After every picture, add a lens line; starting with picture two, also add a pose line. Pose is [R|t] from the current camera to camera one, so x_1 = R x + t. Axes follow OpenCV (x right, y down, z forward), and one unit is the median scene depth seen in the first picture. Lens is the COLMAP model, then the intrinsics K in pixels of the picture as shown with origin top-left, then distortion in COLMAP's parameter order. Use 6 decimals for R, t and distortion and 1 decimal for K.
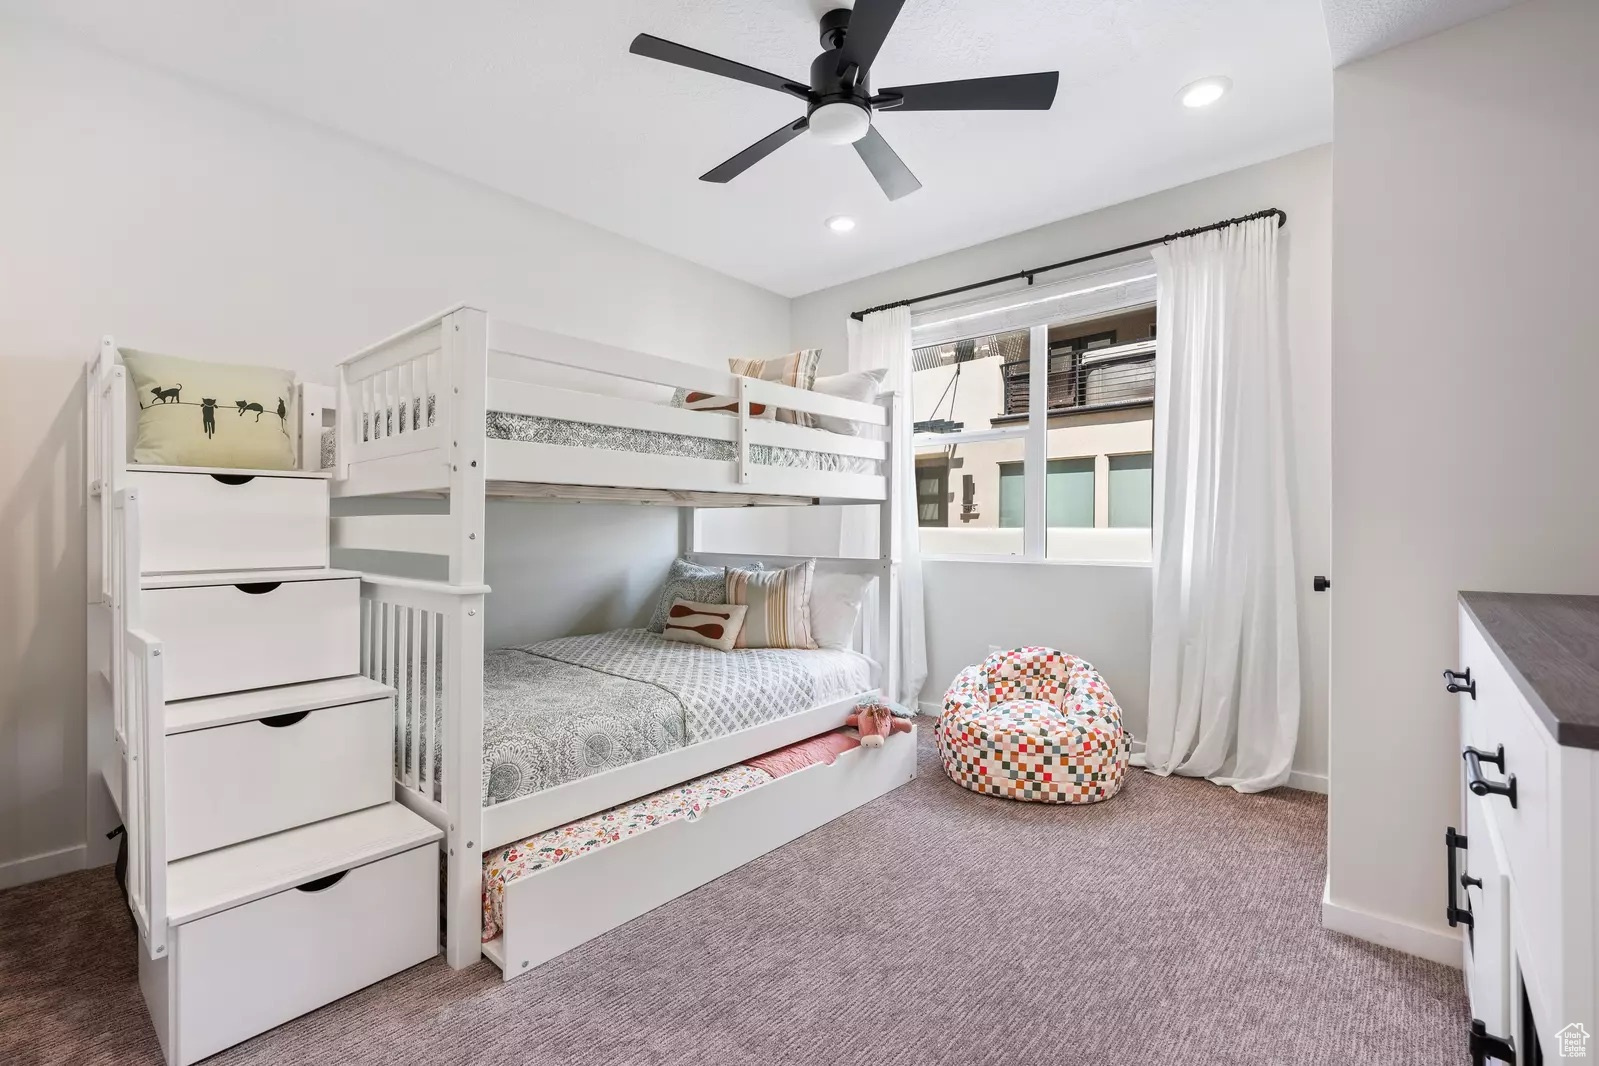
lens RADIAL K [[723.0, 0, 799.5], [0, 723.0, 533.0], [0, 0, 1]] dist [0.000295, 0.000073]
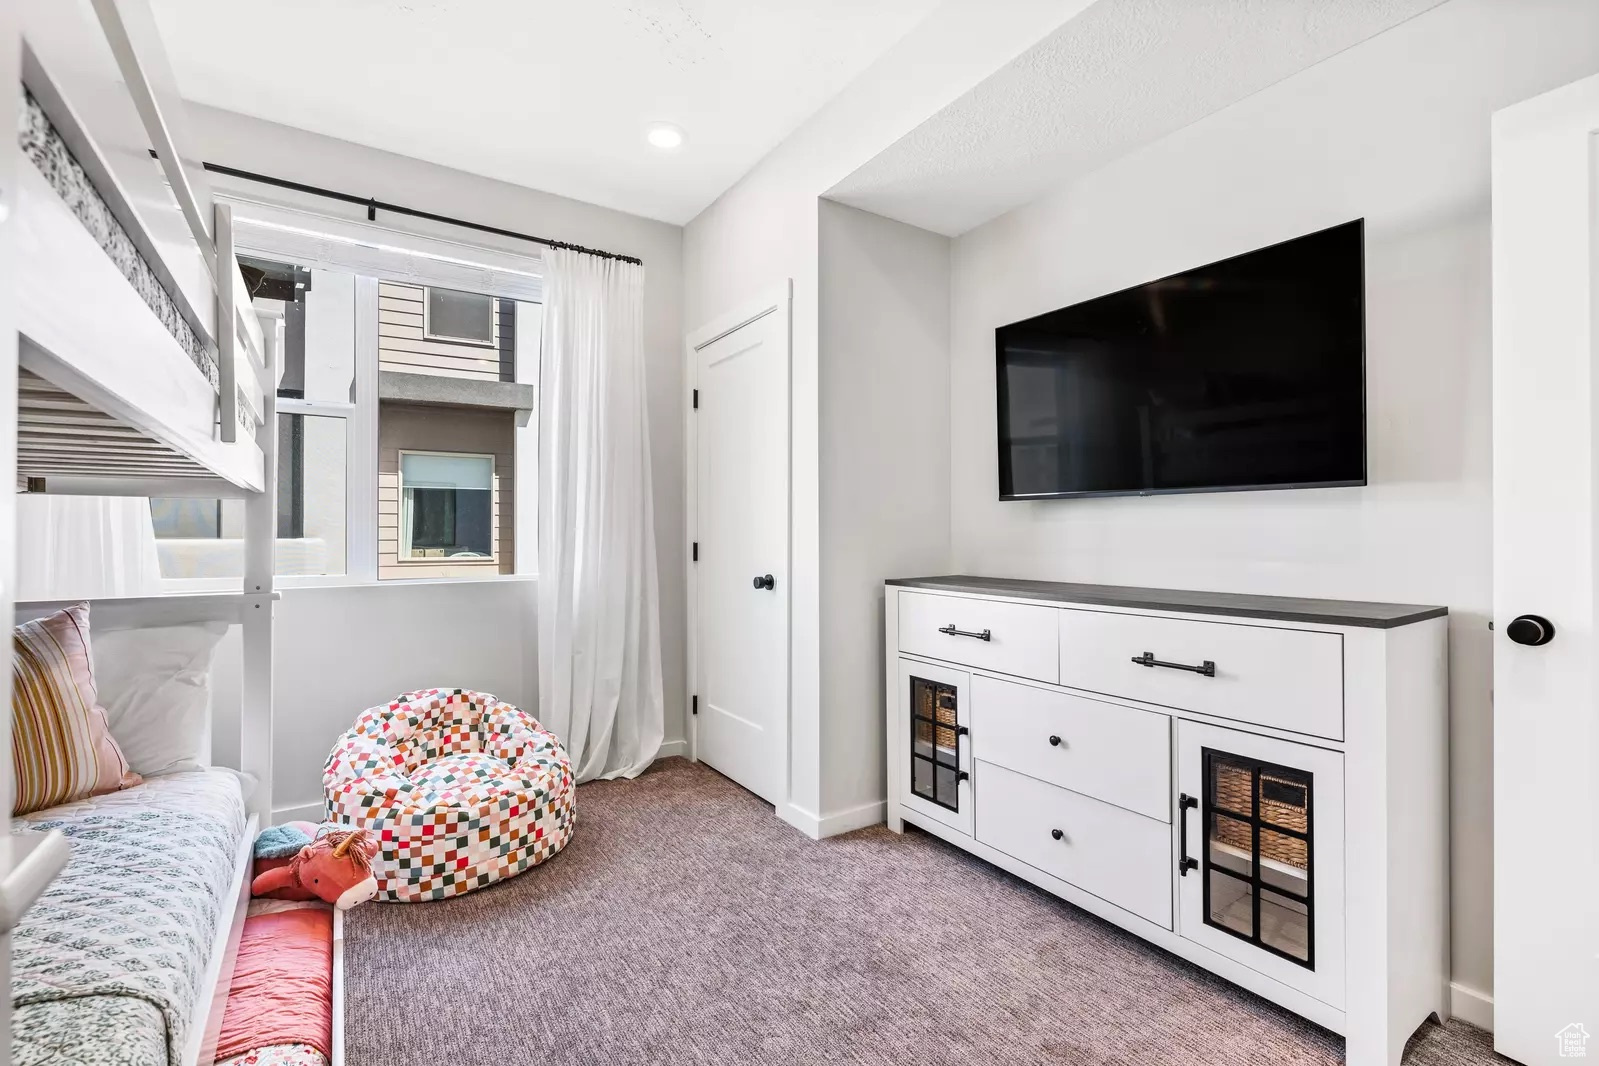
lens RADIAL K [[723.0, 0, 799.5], [0, 723.0, 533.0], [0, 0, 1]] dist [0.000295, 0.000073]
pose [[0.240126, 0.001752, 0.970740, -0.387222], [0.003502, 0.999990, -0.002670, -0.011694], [-0.970736, 0.004041, 0.240117, 0.471556]]
